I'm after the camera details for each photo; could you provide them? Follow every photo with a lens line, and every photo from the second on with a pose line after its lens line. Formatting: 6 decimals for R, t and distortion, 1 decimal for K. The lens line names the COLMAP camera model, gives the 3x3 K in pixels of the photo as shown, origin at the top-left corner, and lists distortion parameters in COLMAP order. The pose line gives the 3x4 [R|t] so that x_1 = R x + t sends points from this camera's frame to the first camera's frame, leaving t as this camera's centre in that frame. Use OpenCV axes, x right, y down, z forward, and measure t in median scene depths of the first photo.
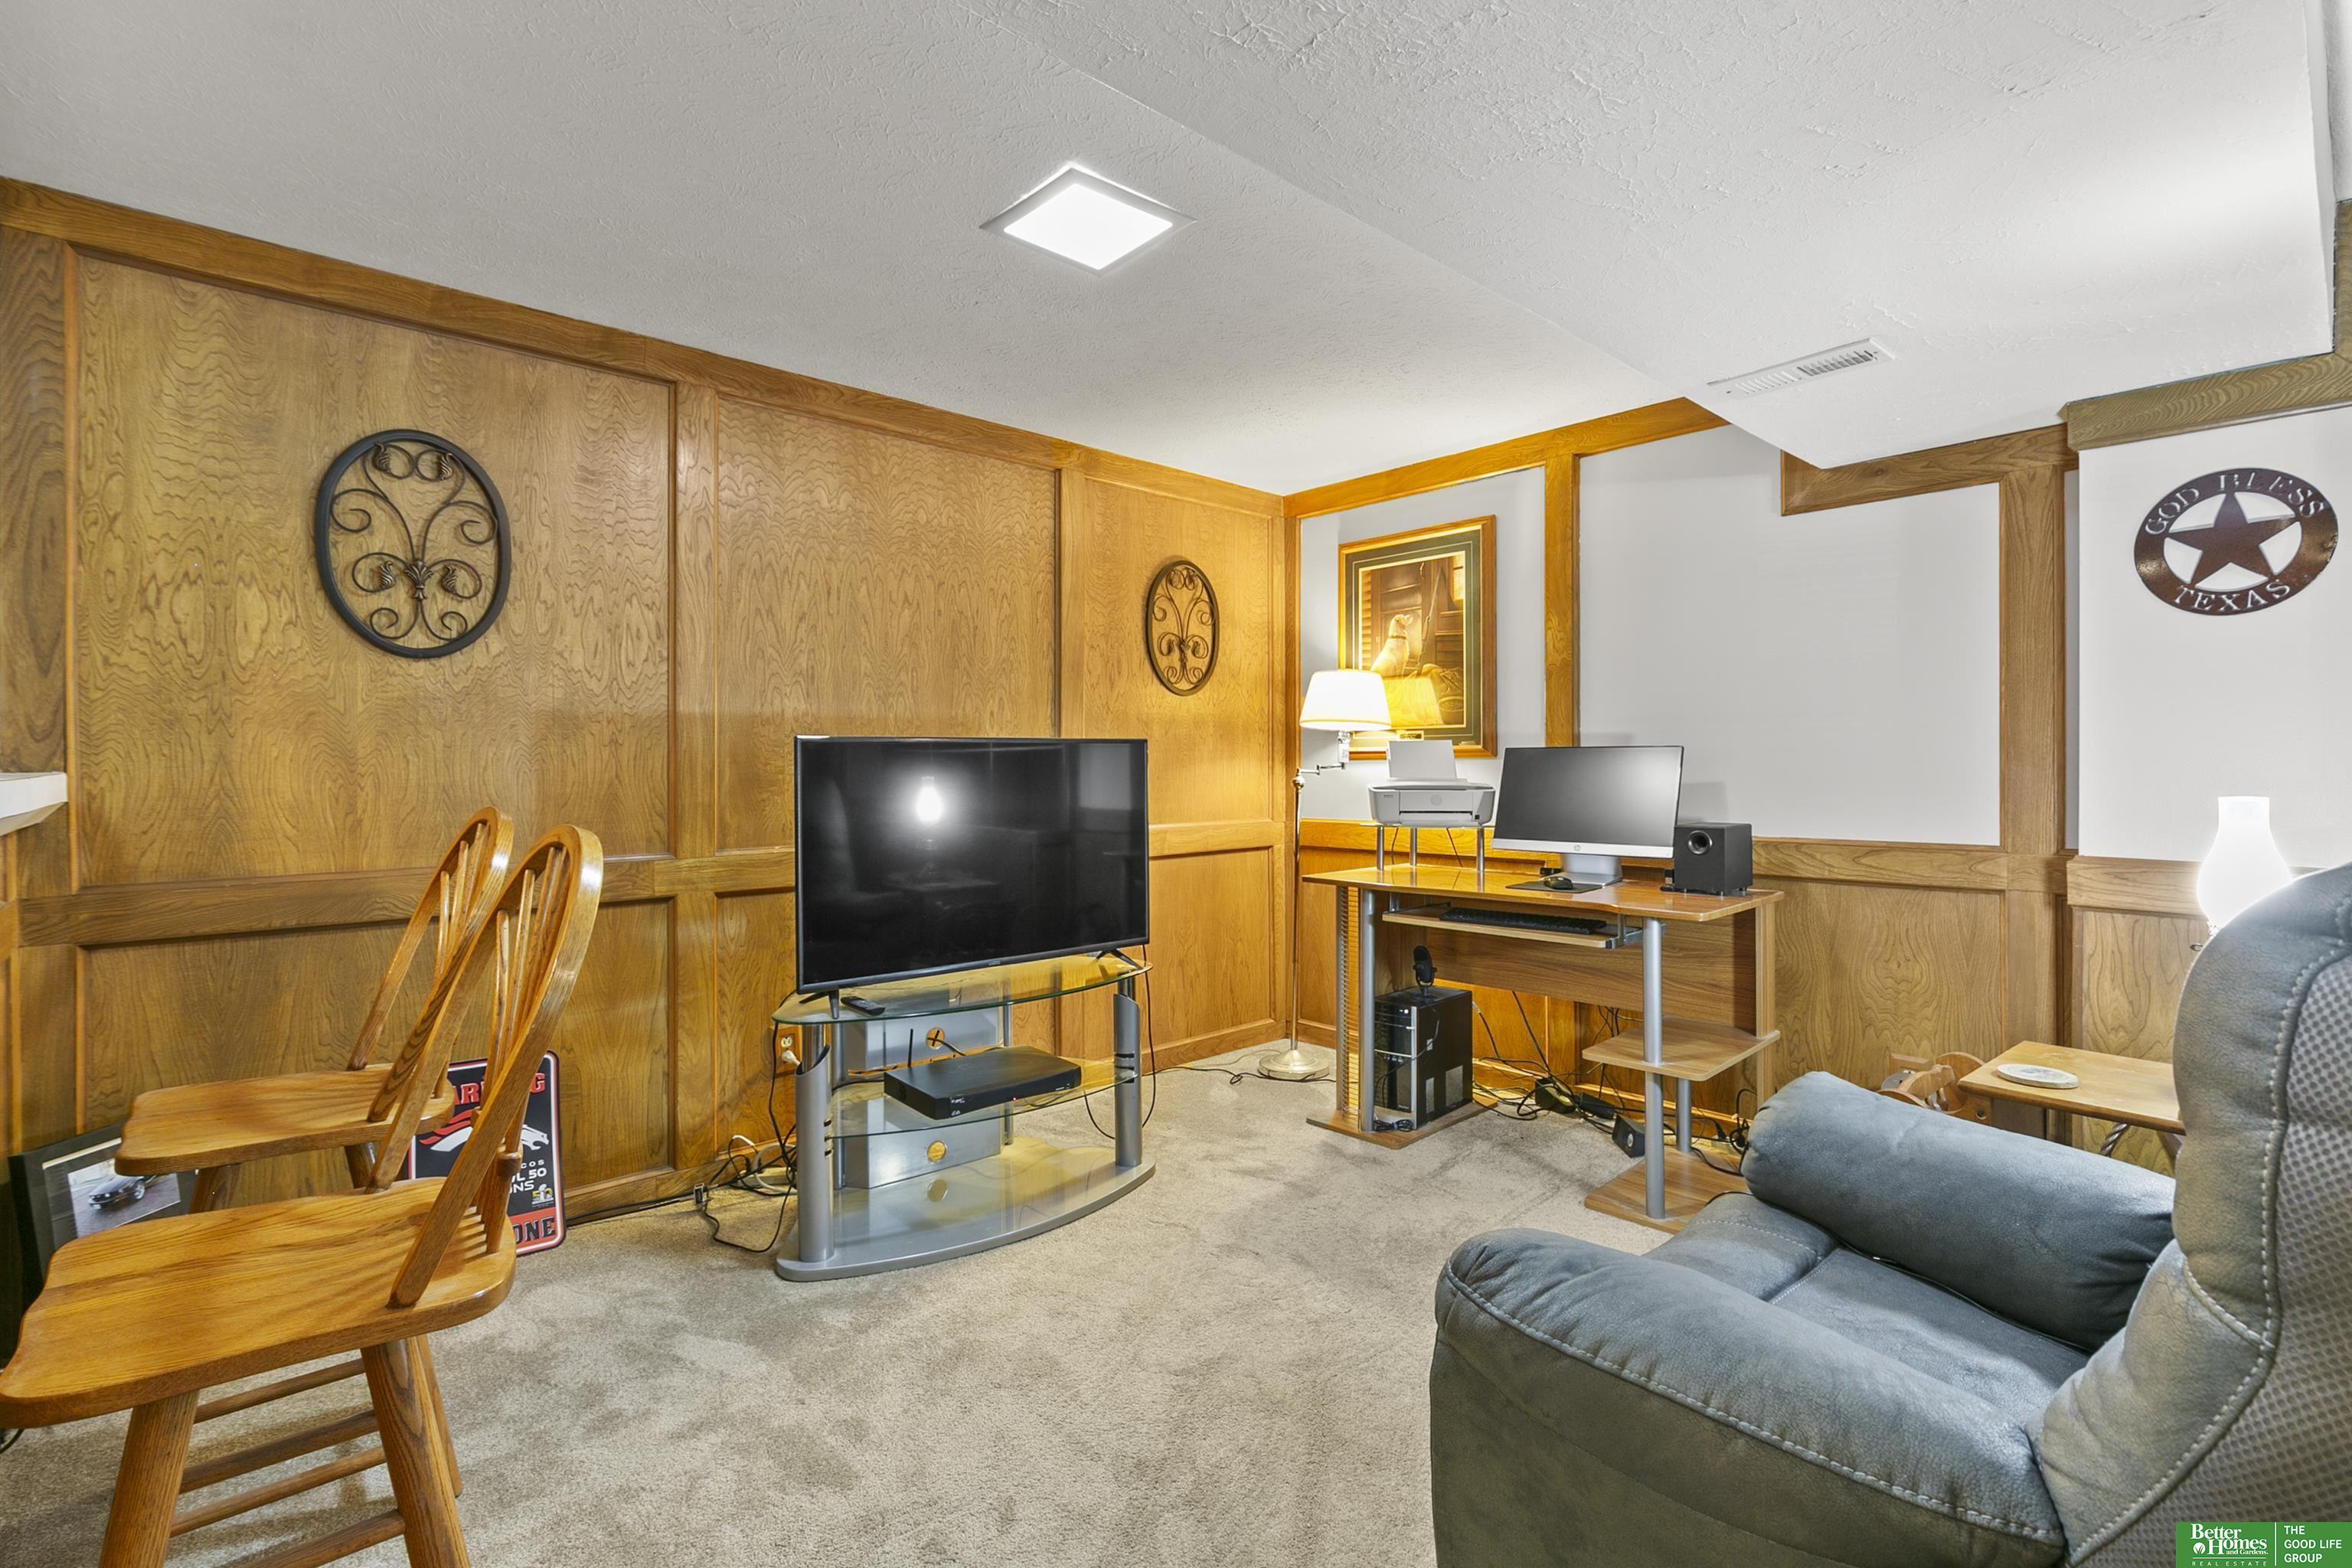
lens RADIAL K [[1089.7, 0, 1192.6], [0, 1089.7, 757.1], [0, 0, 1]] dist [0.002375, -0.000517]
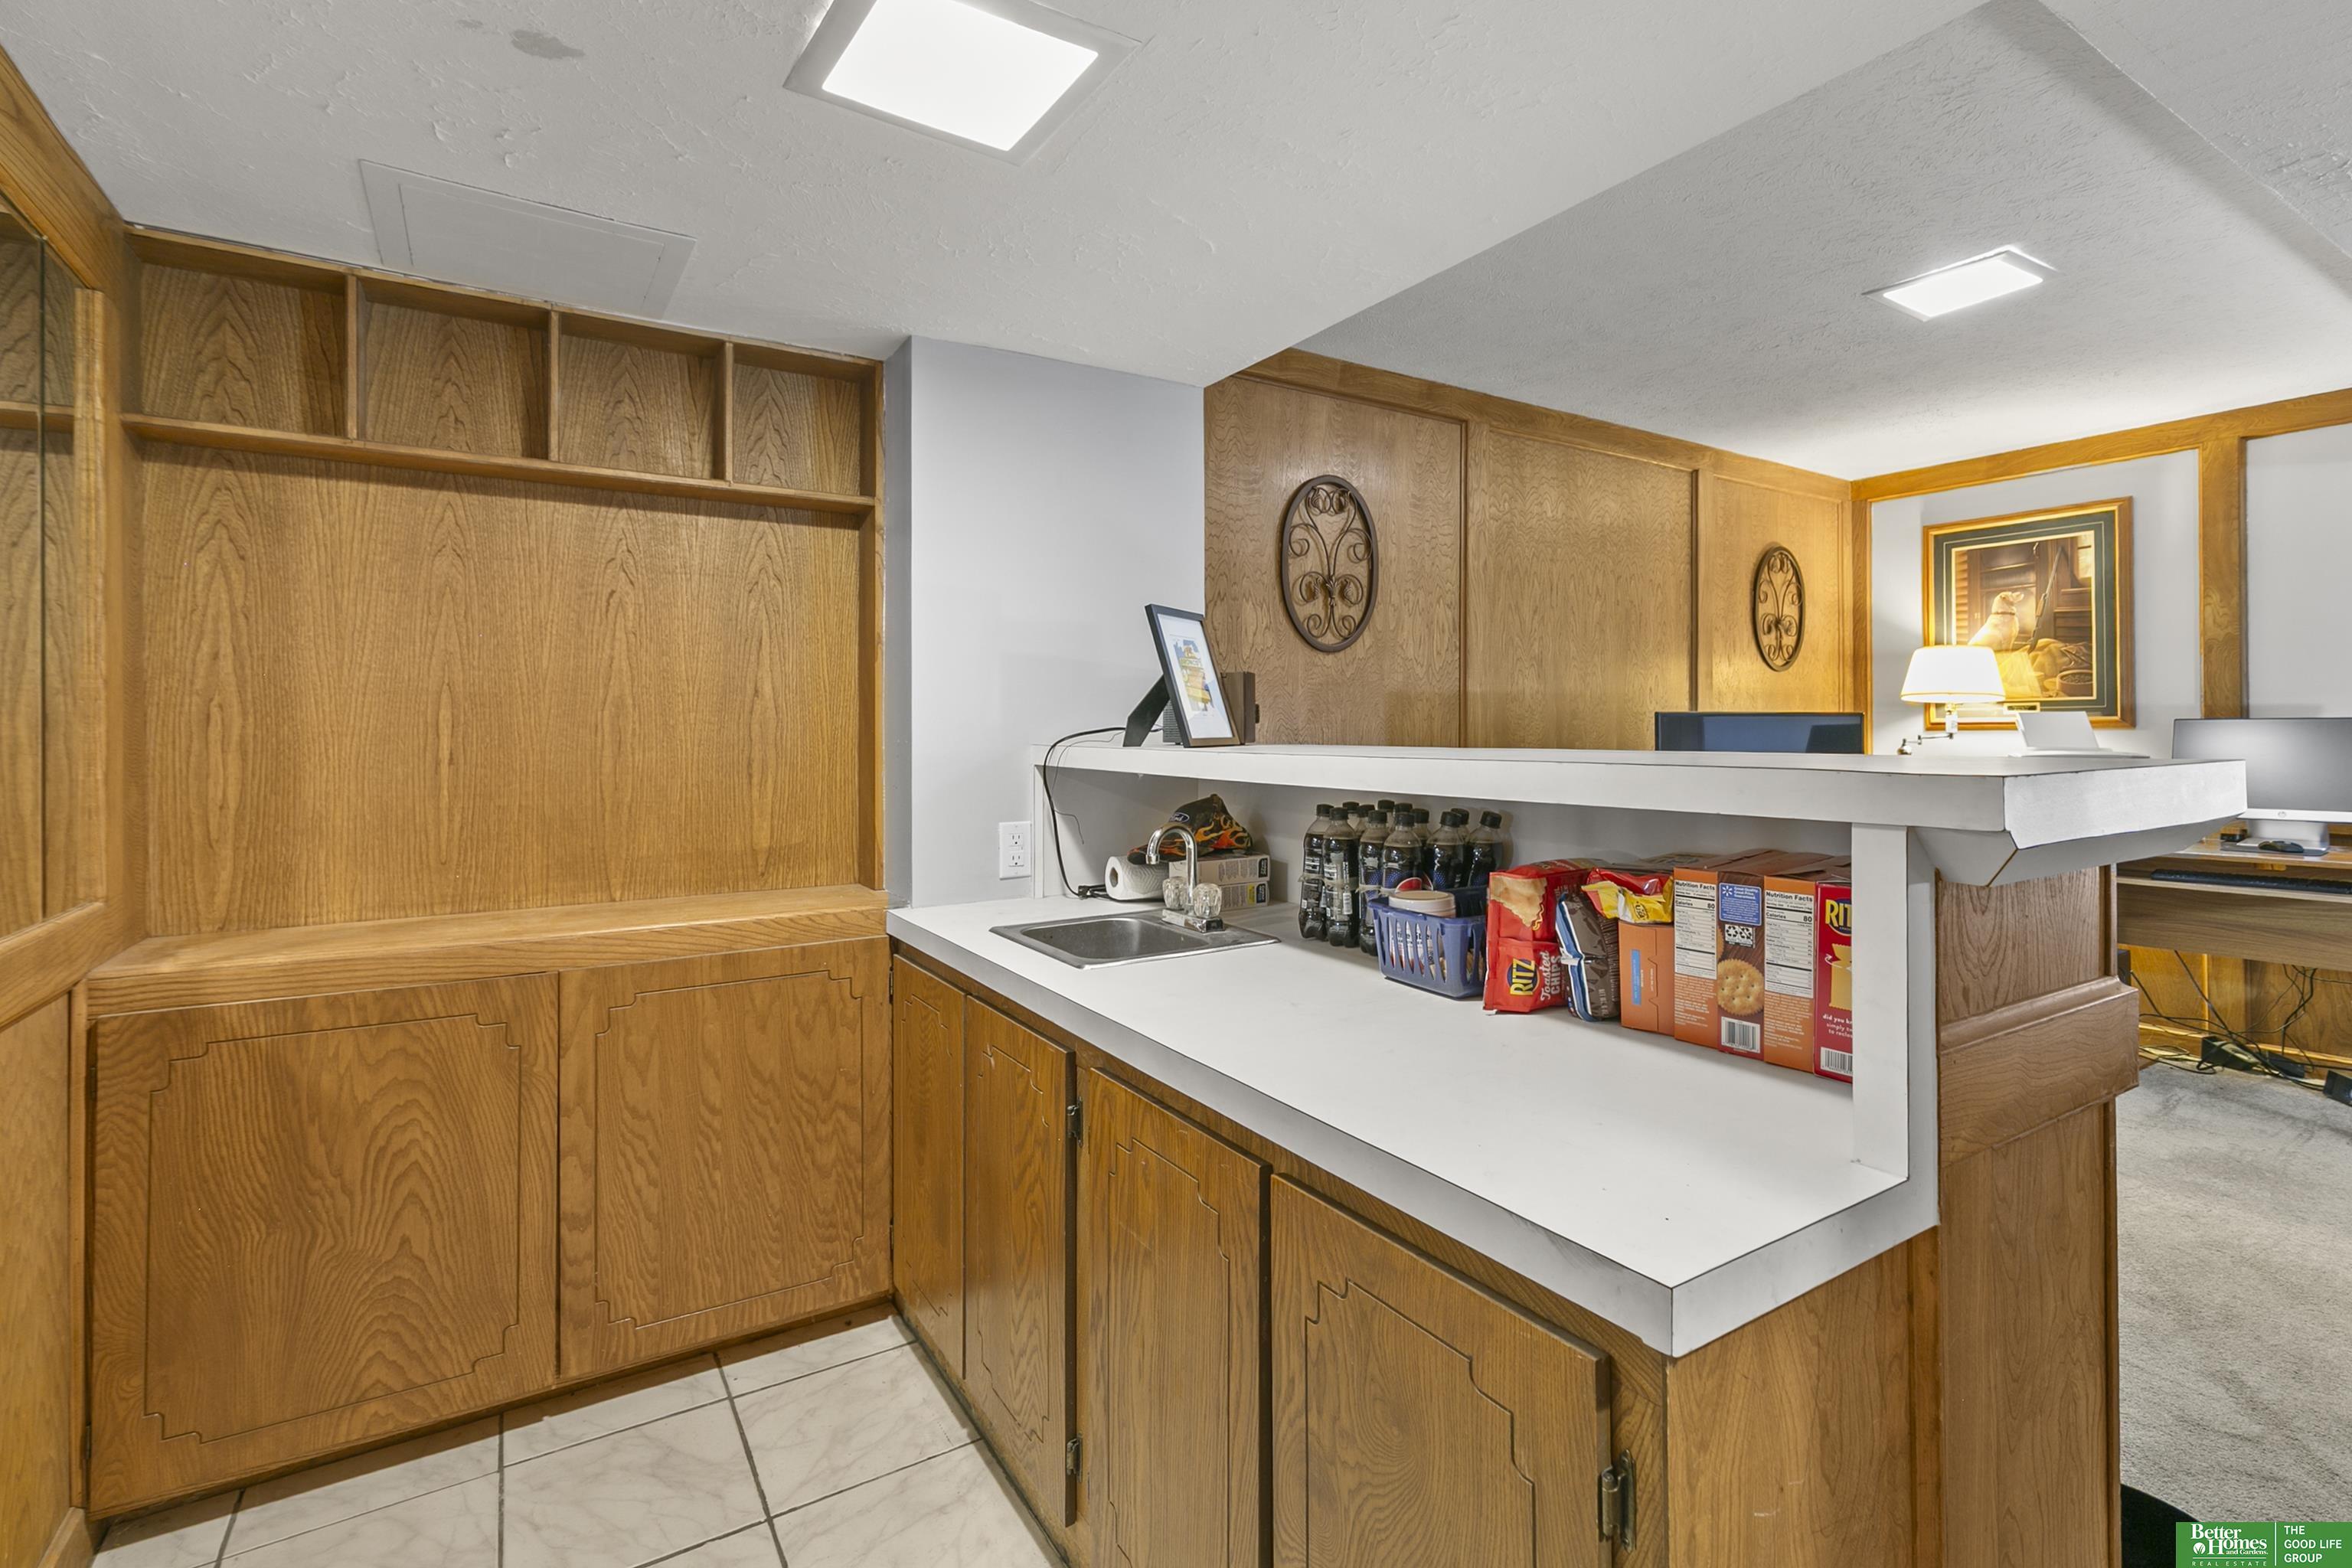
lens RADIAL K [[1111.1, 0, 1206.0], [0, 1111.1, 714.8], [0, 0, 1]] dist [0.004098, 0.000332]
pose [[0.985093, -0.002715, -0.172000, -0.501076], [0.001097, 0.999954, -0.009501, -0.003894], [0.172018, 0.009171, 0.985051, -0.247149]]
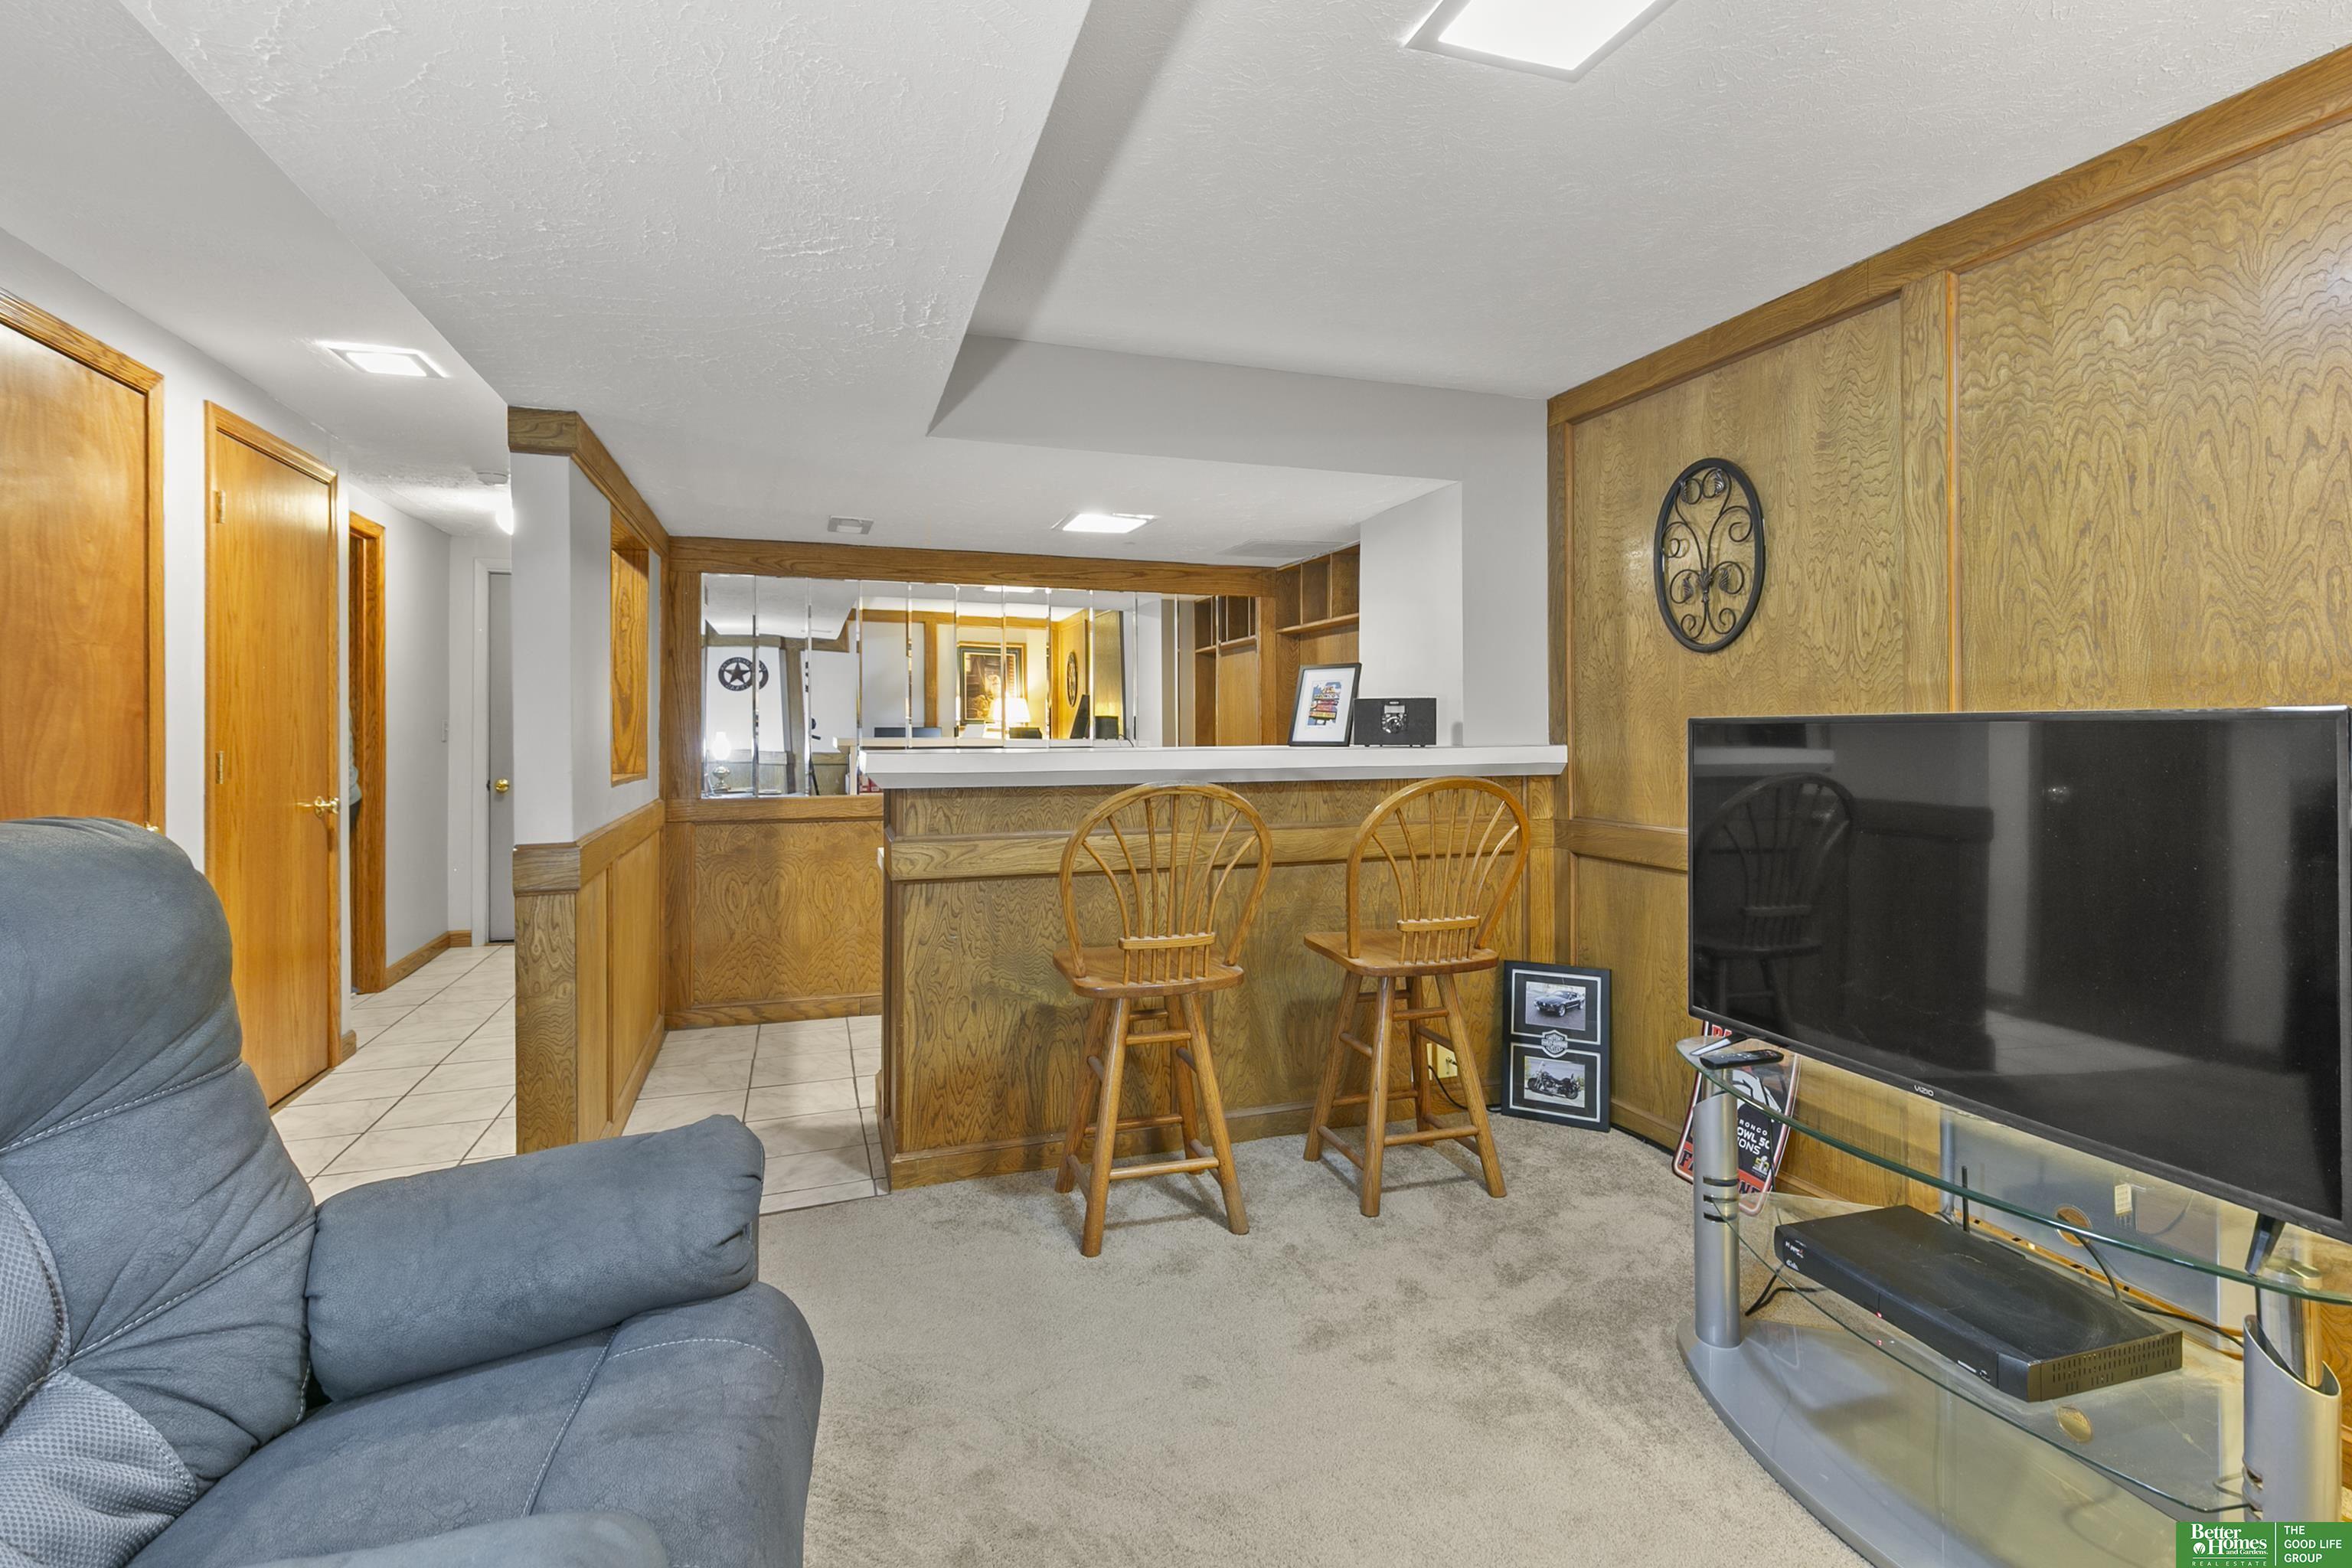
lens RADIAL K [[1081.3, 0, 1195.1], [0, 1081.3, 726.0], [0, 0, 1]] dist [-0.001345, -0.000136]
pose [[-0.399586, -0.003335, -0.916690, 0.455080], [-0.001386, 0.999994, -0.003034, -0.005894], [0.916695, 0.000058, -0.399588, 0.763483]]
